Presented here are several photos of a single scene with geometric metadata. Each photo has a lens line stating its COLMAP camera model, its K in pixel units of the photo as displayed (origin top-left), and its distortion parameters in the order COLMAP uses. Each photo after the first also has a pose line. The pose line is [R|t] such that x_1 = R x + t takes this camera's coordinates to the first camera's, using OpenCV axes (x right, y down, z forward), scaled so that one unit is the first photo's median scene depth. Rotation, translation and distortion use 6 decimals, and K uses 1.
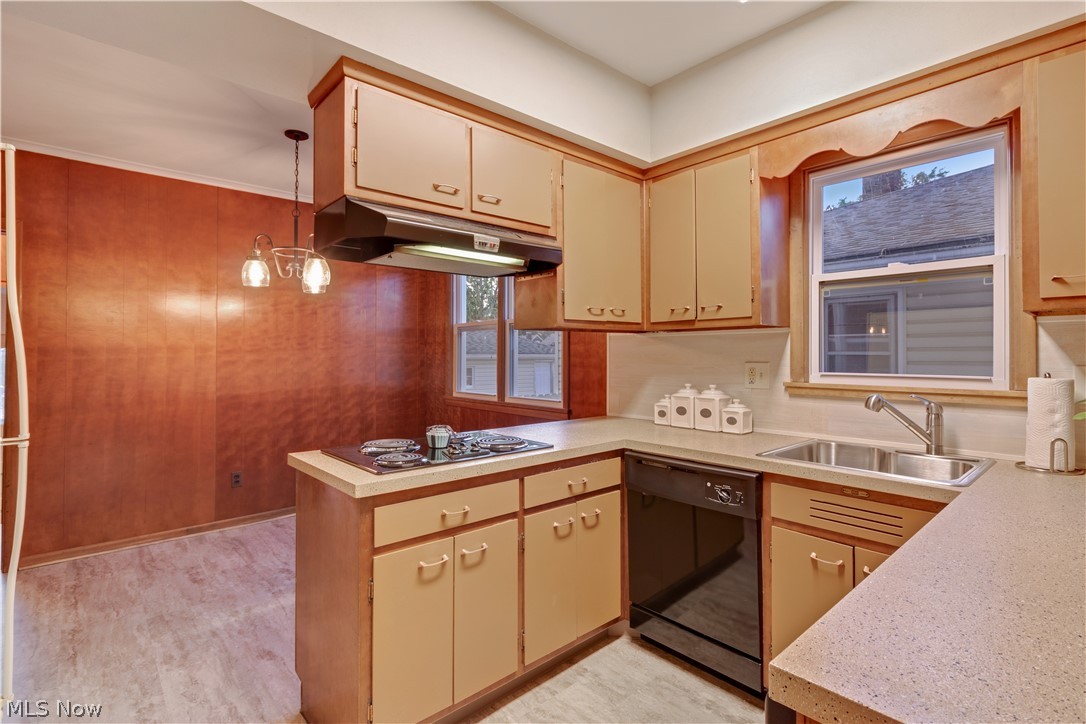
lens RADIAL K [[532.2, 0, 552.5], [0, 532.2, 348.4], [0, 0, 1]] dist [-0.001549, -0.000220]
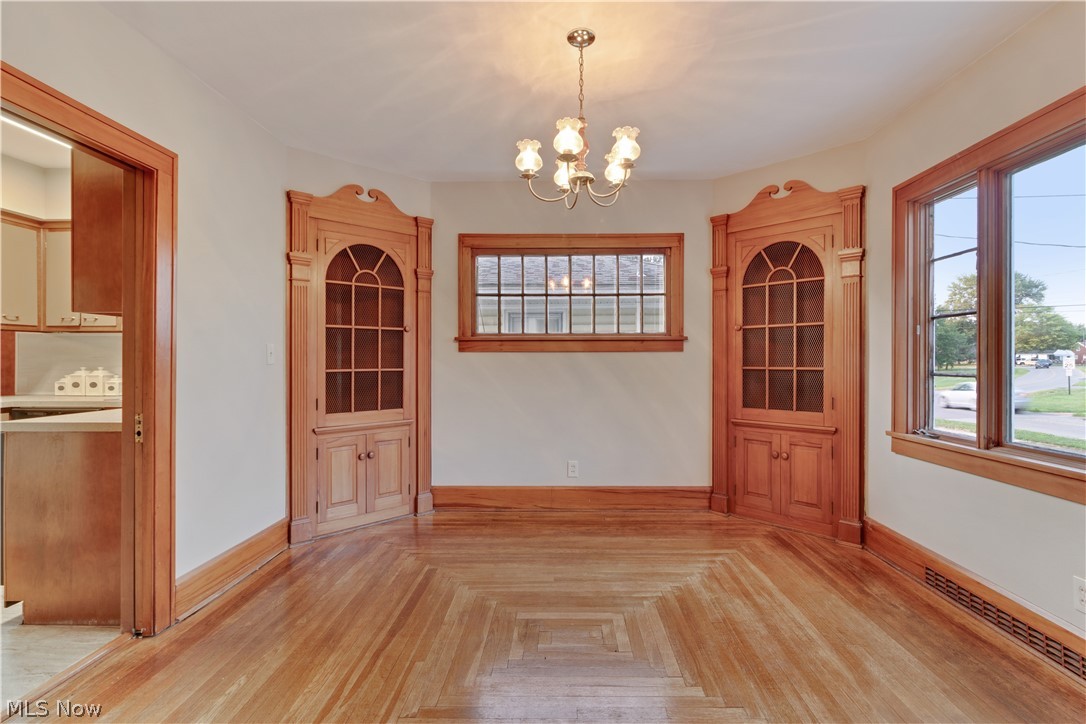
lens RADIAL K [[532.2, 0, 570.8], [0, 532.2, 362.3], [0, 0, 1]] dist [-0.001549, -0.000220]
pose [[0.677397, -0.001620, 0.735616, 0.098305], [-0.012069, 0.999838, 0.013316, 0.018224], [-0.735518, -0.017898, 0.677268, -1.258092]]
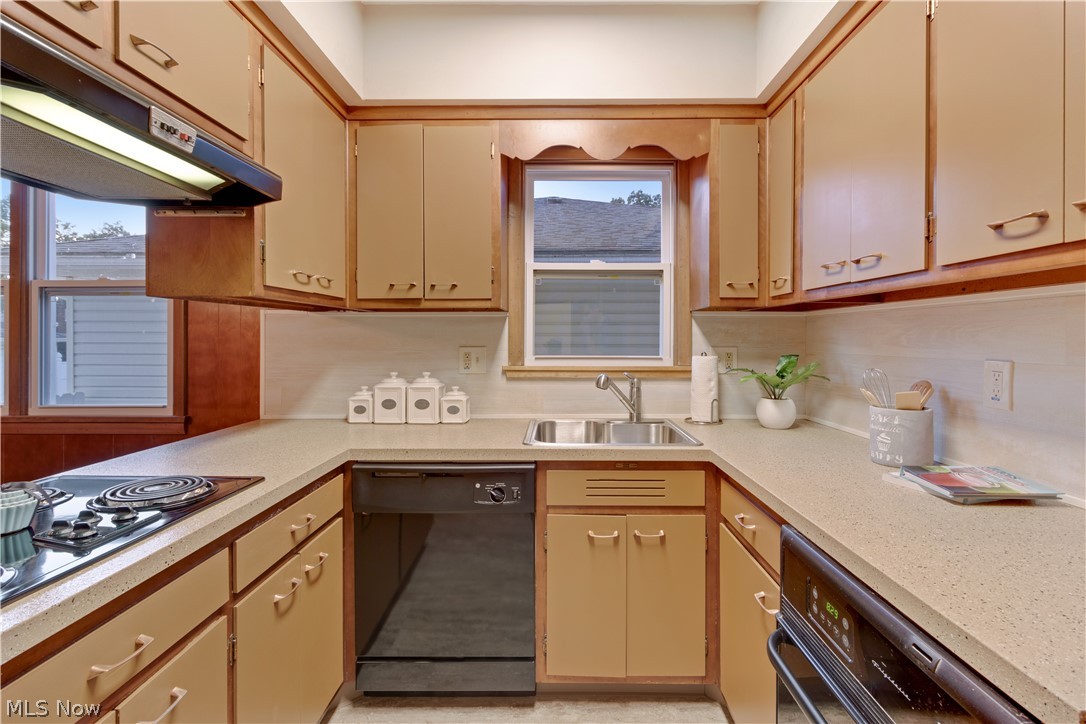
lens RADIAL K [[496.8, 0, 580.3], [0, 496.8, 340.1], [0, 0, 1]] dist [0.000841, -0.000331]
pose [[0.660592, -0.000124, 0.750745, -0.182729], [-0.010512, 0.999900, 0.009414, 0.004075], [-0.750671, -0.014110, 0.660525, 0.284290]]
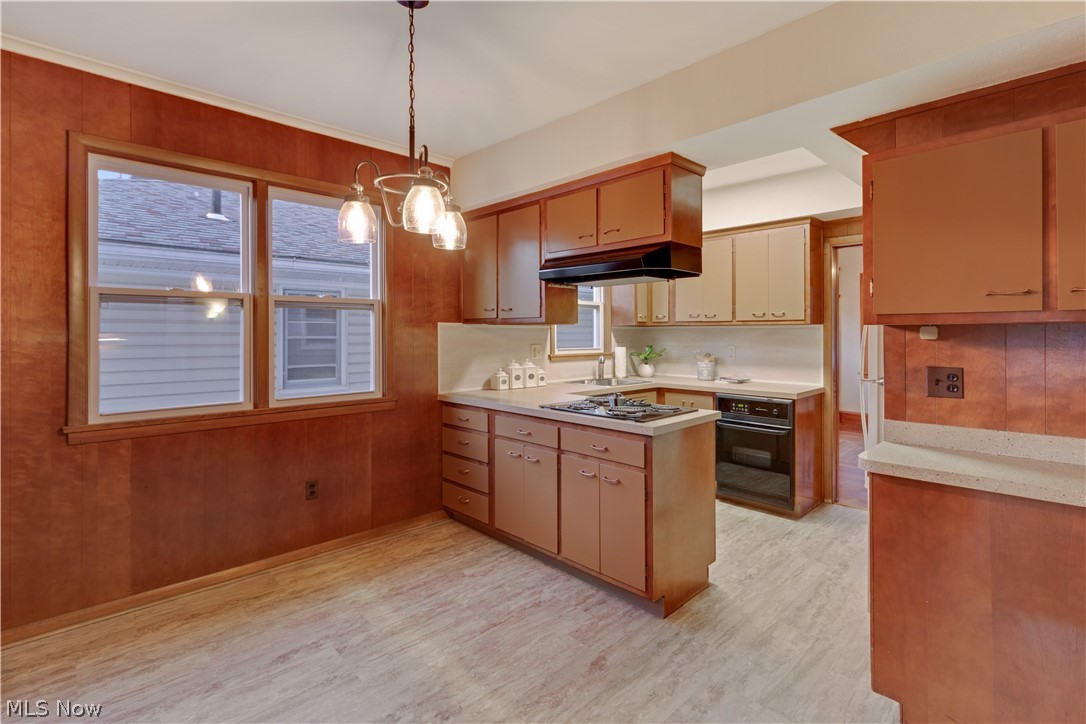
lens RADIAL K [[507.5, 0, 568.0], [0, 507.5, 332.8], [0, 0, 1]] dist [-0.002282, -0.000003]
pose [[-0.073707, 0.001885, 0.997278, -1.440492], [-0.012446, 0.999919, -0.002810, -0.010094], [-0.997202, -0.012619, -0.073677, 1.130762]]
